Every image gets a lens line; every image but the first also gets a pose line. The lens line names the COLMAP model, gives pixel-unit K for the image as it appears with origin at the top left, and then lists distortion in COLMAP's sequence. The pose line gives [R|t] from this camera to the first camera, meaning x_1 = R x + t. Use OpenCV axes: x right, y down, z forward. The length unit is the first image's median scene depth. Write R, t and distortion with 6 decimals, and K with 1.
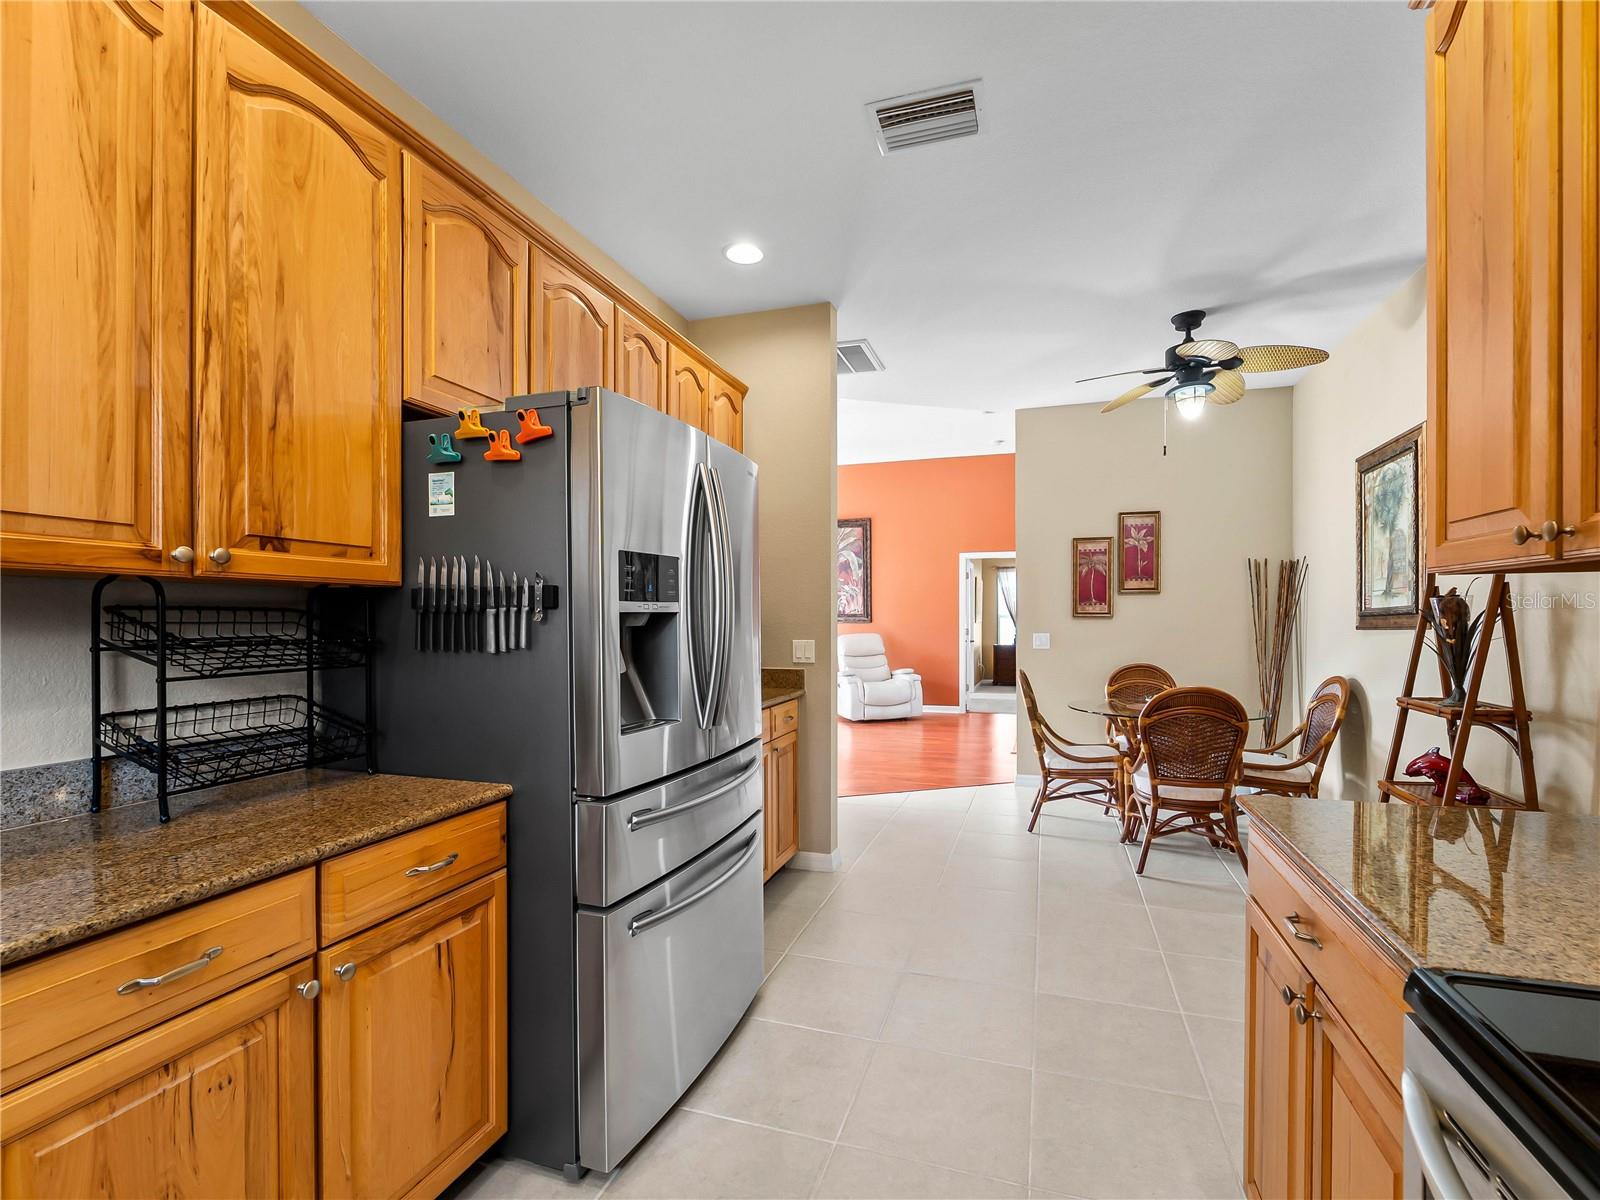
lens RADIAL K [[727.5, 0, 803.0], [0, 727.5, 616.7], [0, 0, 1]] dist [-0.004141, -0.000946]
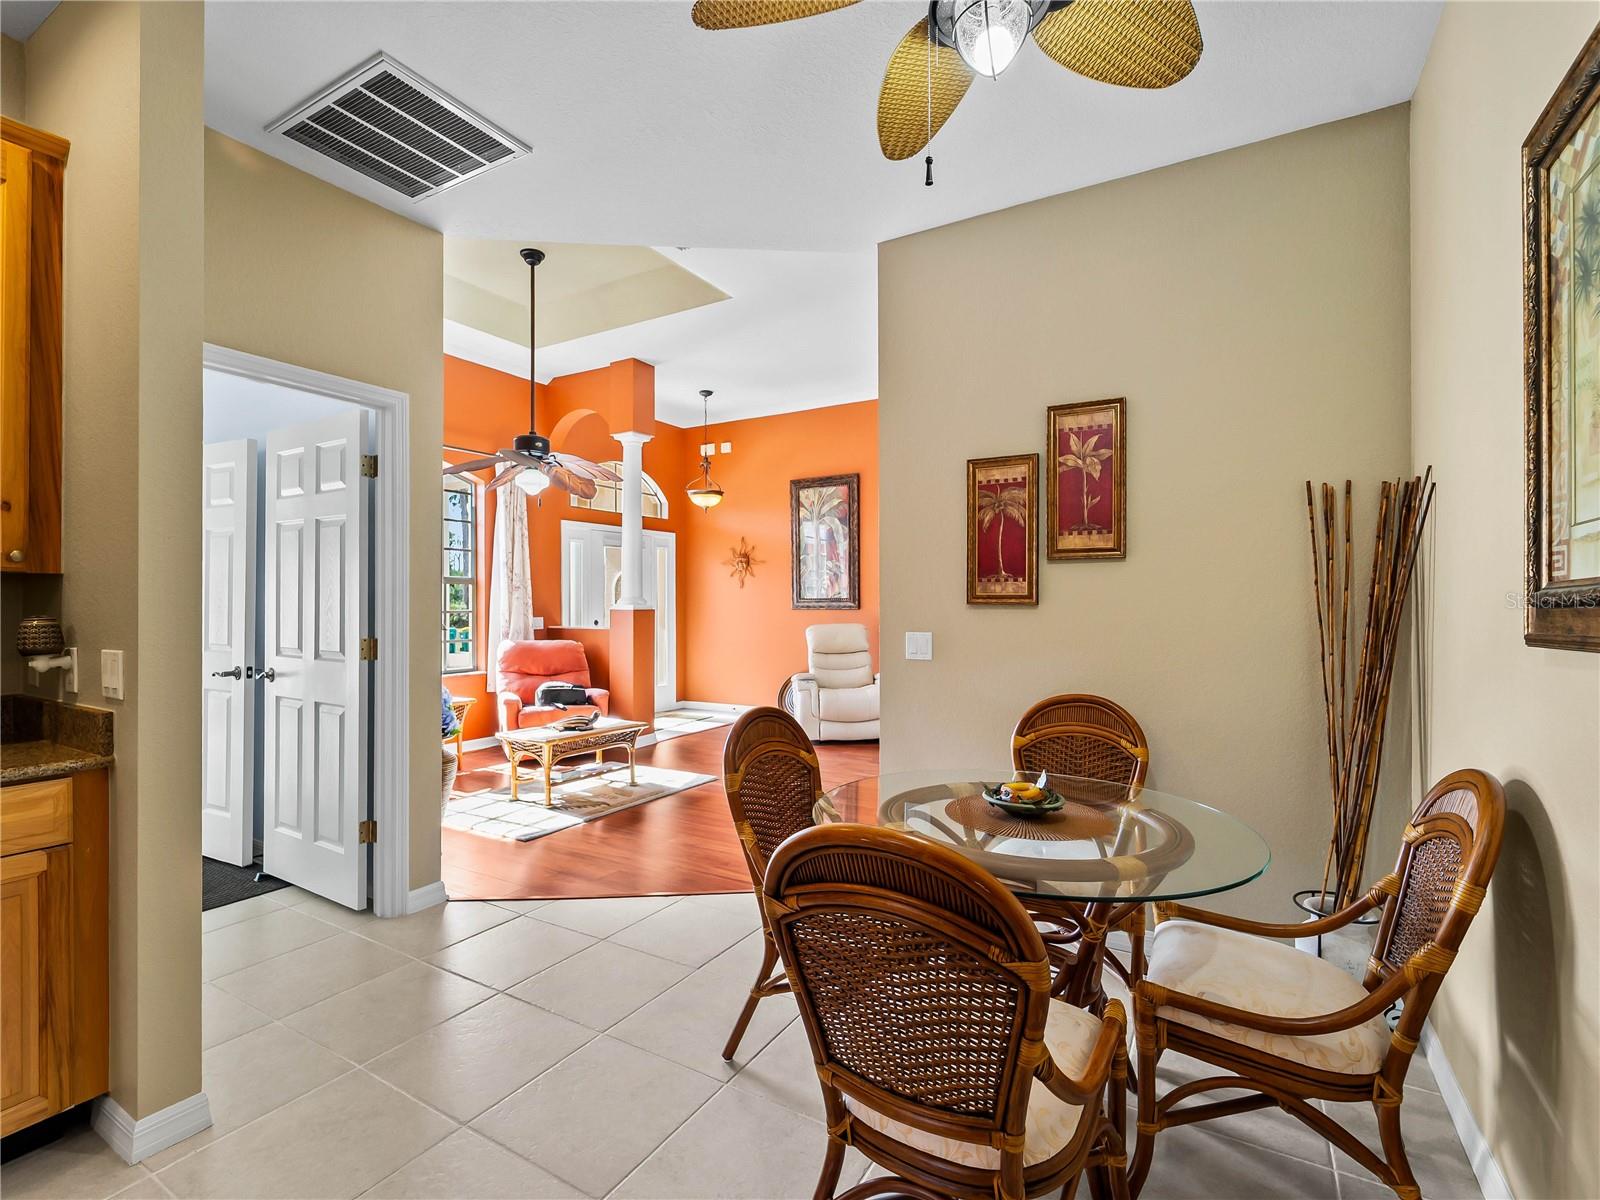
lens RADIAL K [[730.0, 0, 800.0], [0, 730.0, 600.0], [0, 0, 1]] dist [-0.005358, -0.000089]
pose [[0.977345, 0.002437, -0.211637, 0.369249], [-0.002784, 0.999995, -0.001343, -0.001140], [0.211633, 0.001901, 0.977347, 0.439899]]
